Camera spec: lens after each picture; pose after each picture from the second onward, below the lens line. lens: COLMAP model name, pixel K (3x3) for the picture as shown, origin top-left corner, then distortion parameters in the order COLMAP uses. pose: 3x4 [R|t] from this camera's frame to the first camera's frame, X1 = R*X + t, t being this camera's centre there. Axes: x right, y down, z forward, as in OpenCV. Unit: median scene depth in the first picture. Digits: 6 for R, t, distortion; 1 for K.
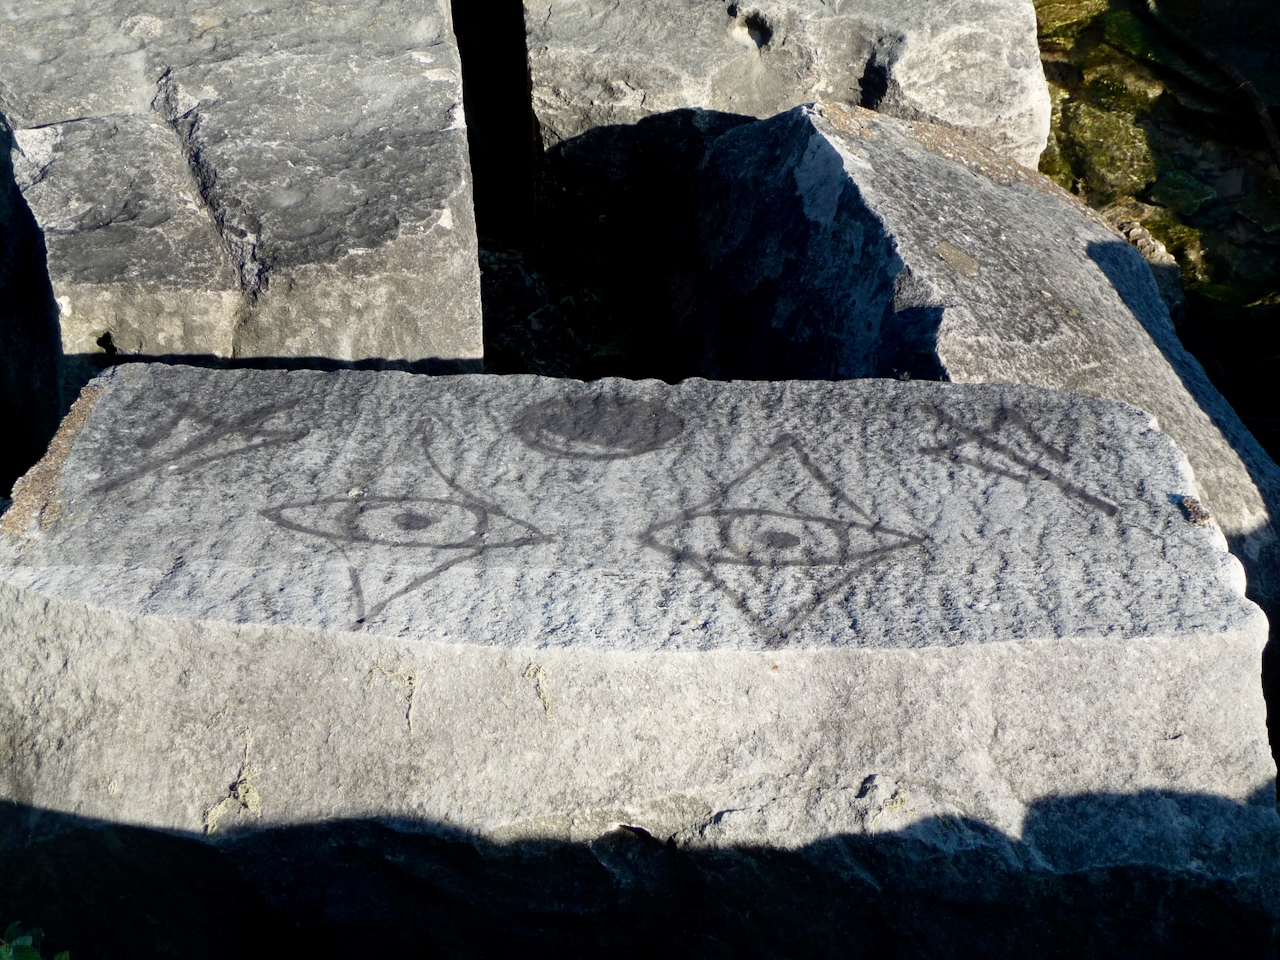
lens RADIAL K [[2307.2, 0, 640.2], [0, 2307.2, 479.9], [0, 0, 1]] dist [0.091845, 0.000000]
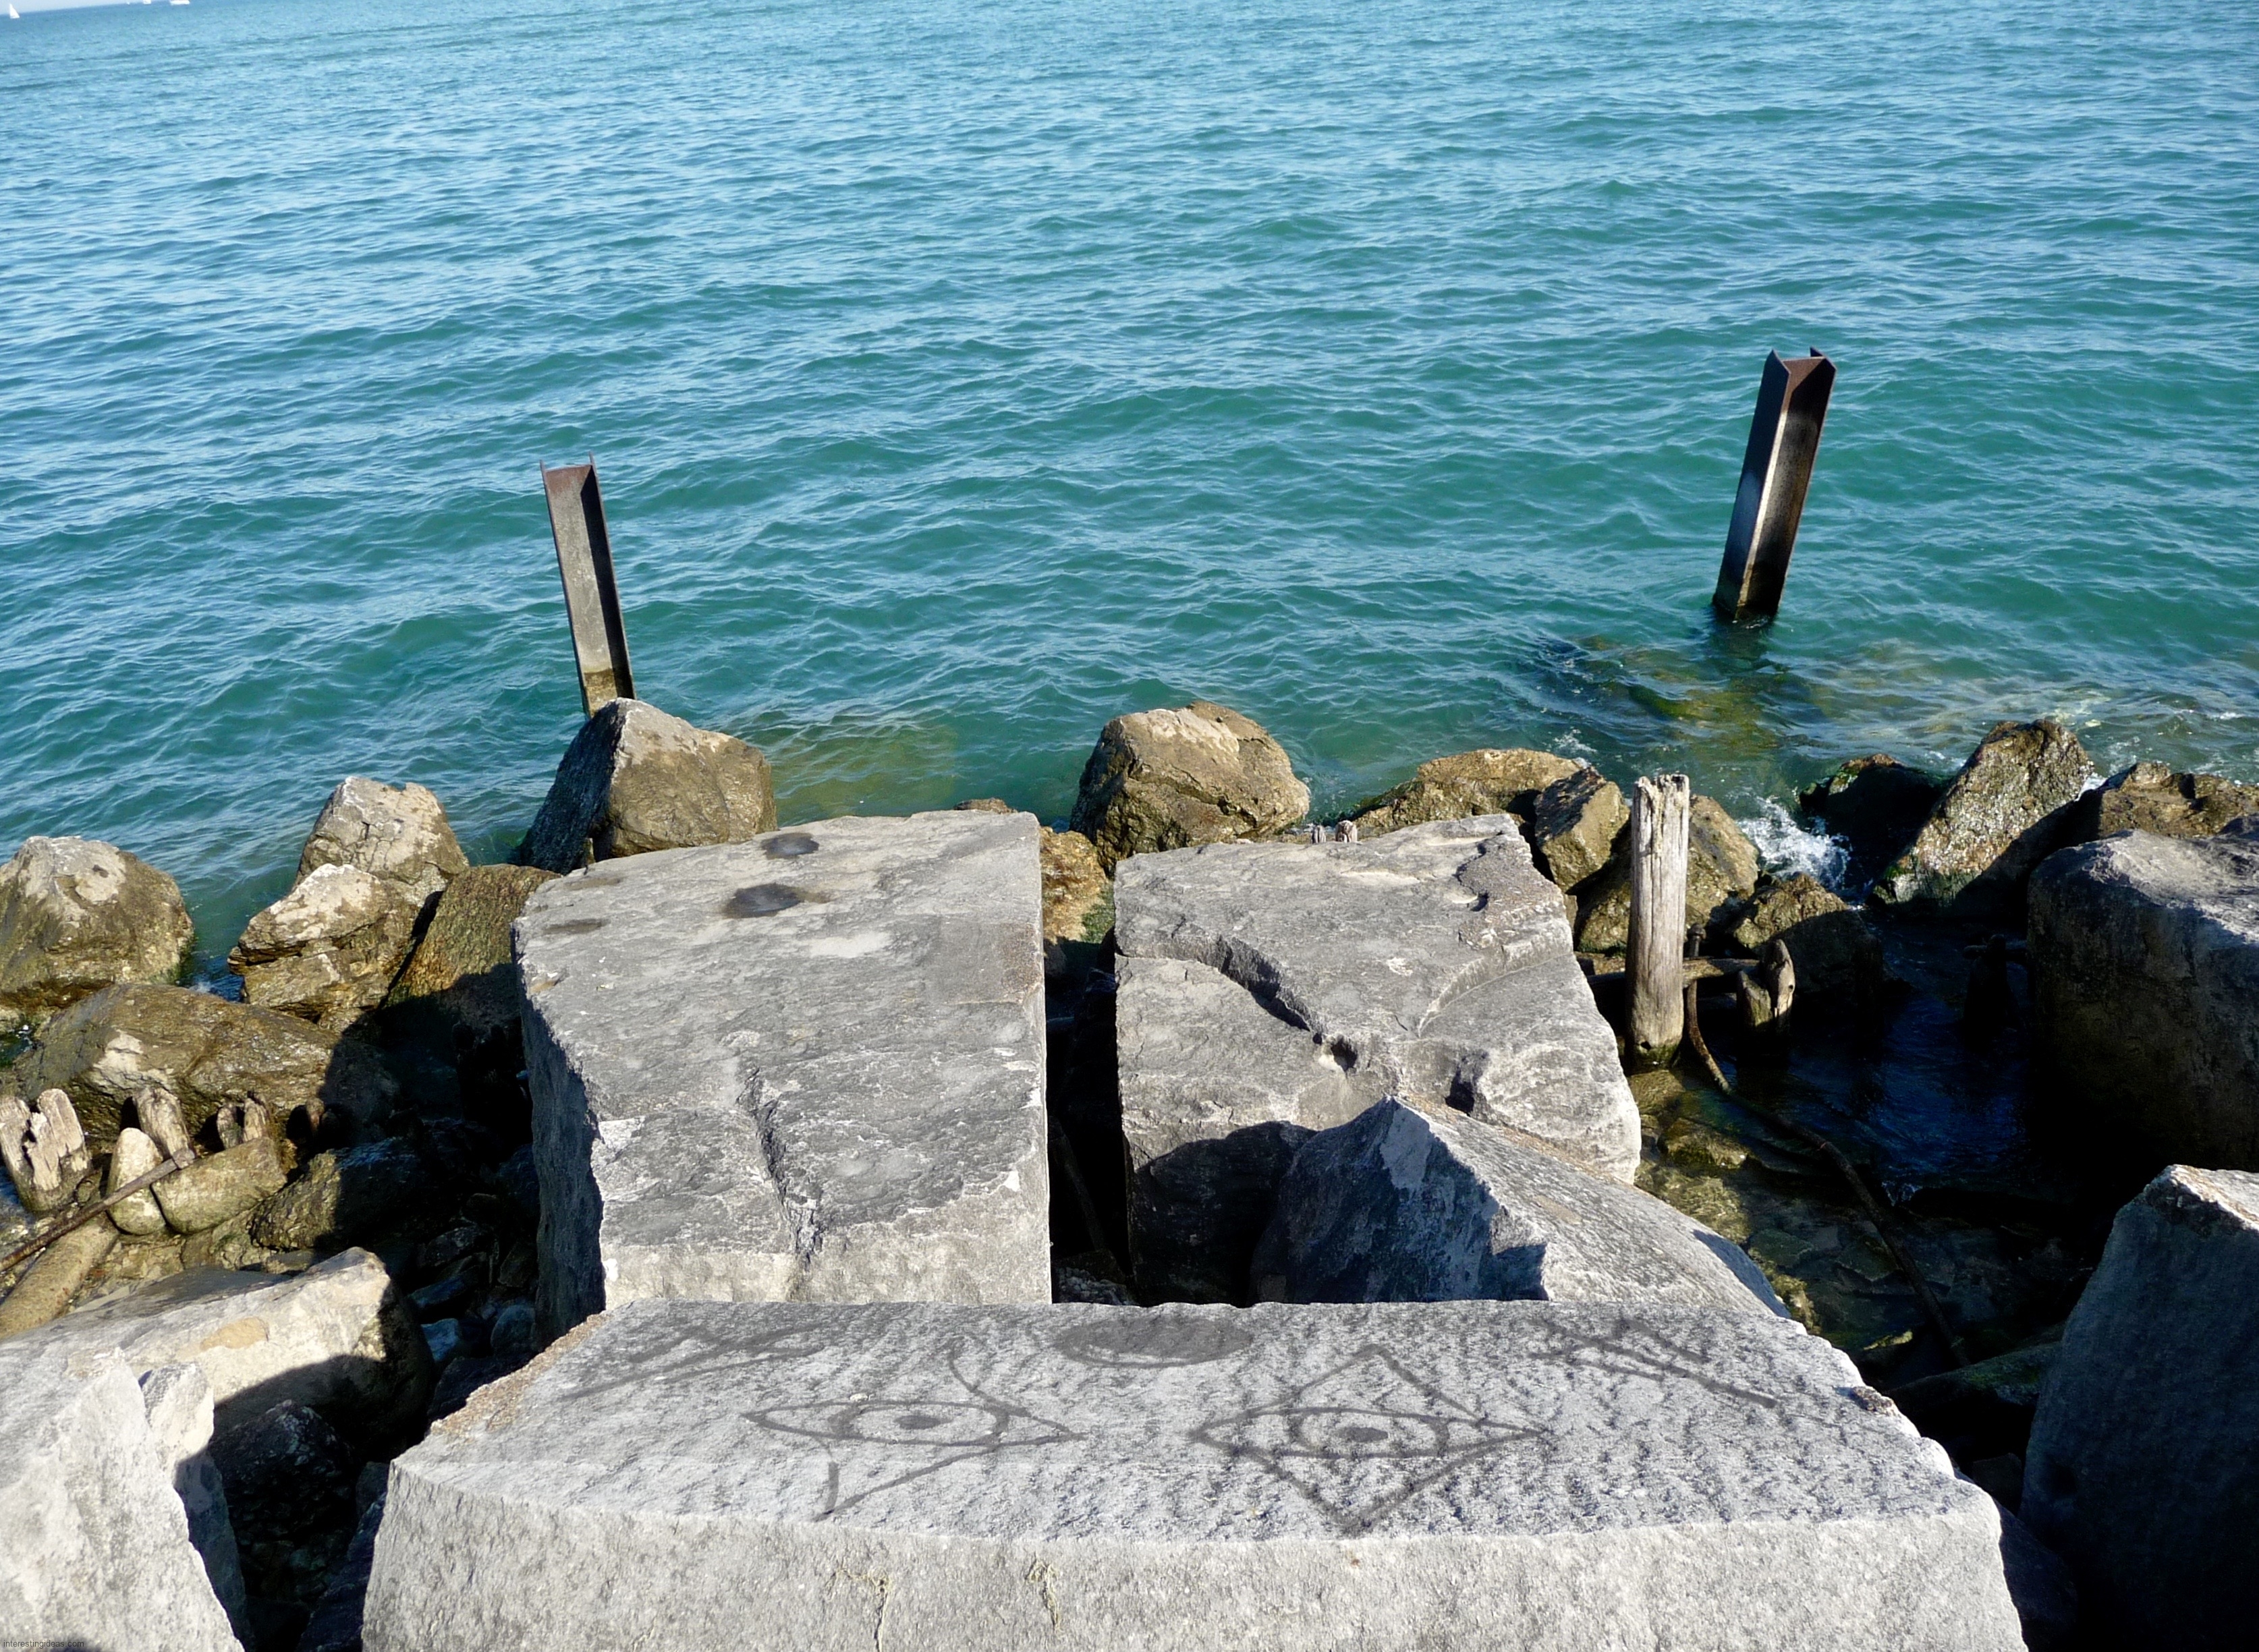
lens RADIAL K [[1905.6, 0, 1132.0], [0, 1905.6, 822.0], [0, 0, 1]] dist [-0.058806, 0.053969]
pose [[0.996738, -0.035484, -0.072493, 0.033126], [0.001072, 0.903914, -0.427714, 0.107820], [0.080704, 0.426240, 0.901003, 0.281060]]
